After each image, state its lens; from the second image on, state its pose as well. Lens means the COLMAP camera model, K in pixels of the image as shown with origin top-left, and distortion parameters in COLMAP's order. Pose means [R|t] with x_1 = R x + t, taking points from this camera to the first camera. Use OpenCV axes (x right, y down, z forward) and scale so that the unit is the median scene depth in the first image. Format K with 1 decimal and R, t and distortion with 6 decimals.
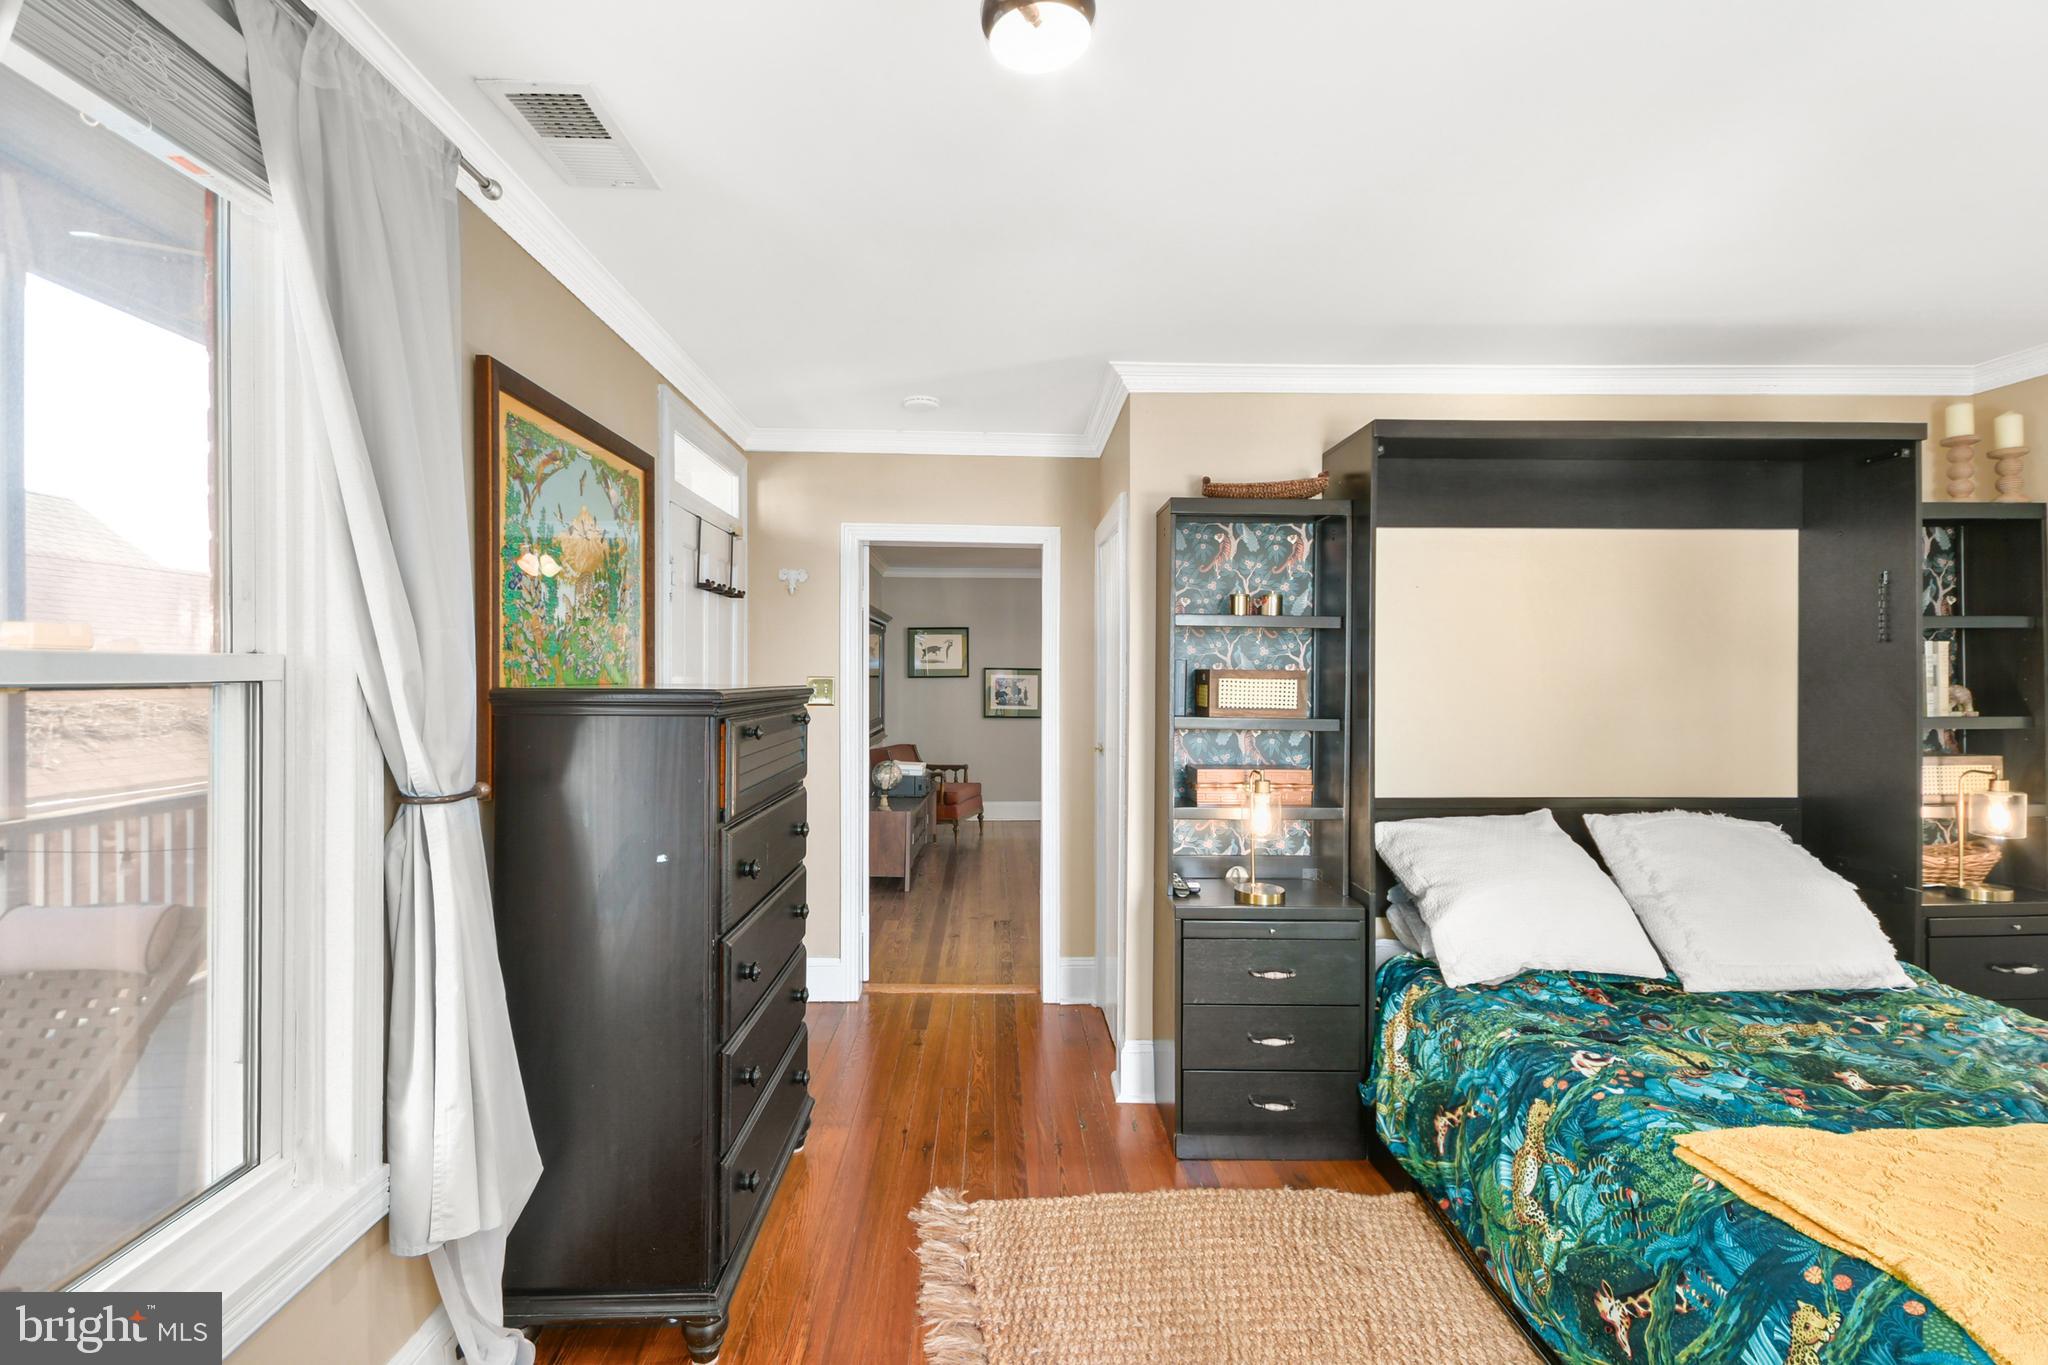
lens RADIAL K [[926.9, 0, 1024.0], [0, 926.9, 682.5], [0, 0, 1]] dist [0.001221, 0.000216]
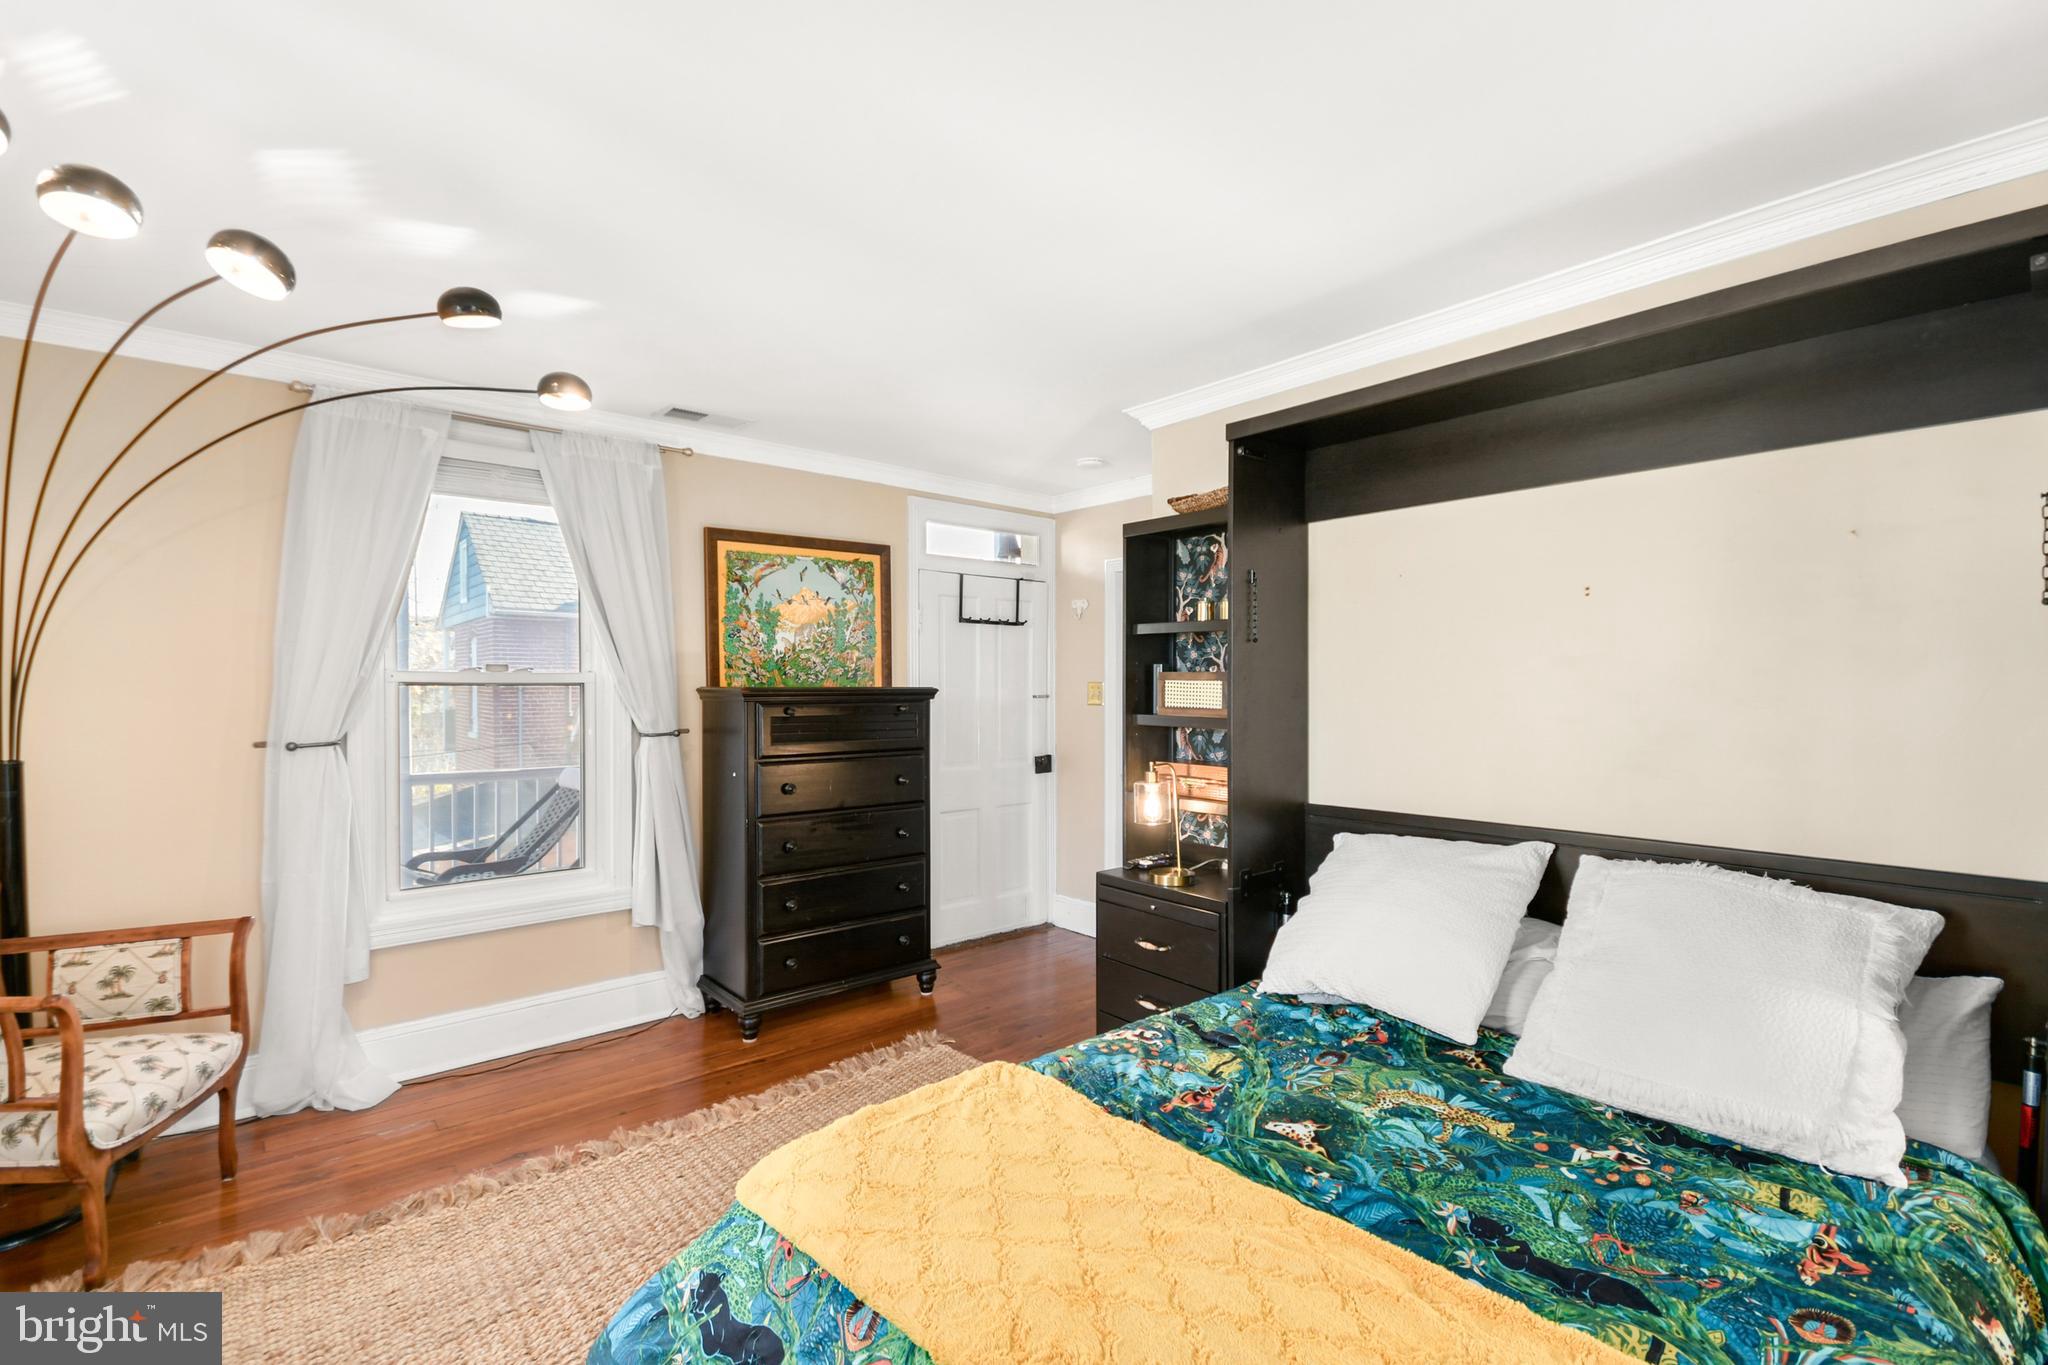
lens RADIAL K [[926.9, 0, 1024.0], [0, 926.9, 682.5], [0, 0, 1]] dist [0.001221, 0.000216]
pose [[0.625804, -0.004845, -0.779966, 0.981108], [-0.001402, 0.999972, -0.007336, 0.007241], [0.779979, 0.005684, 0.625779, 0.167443]]
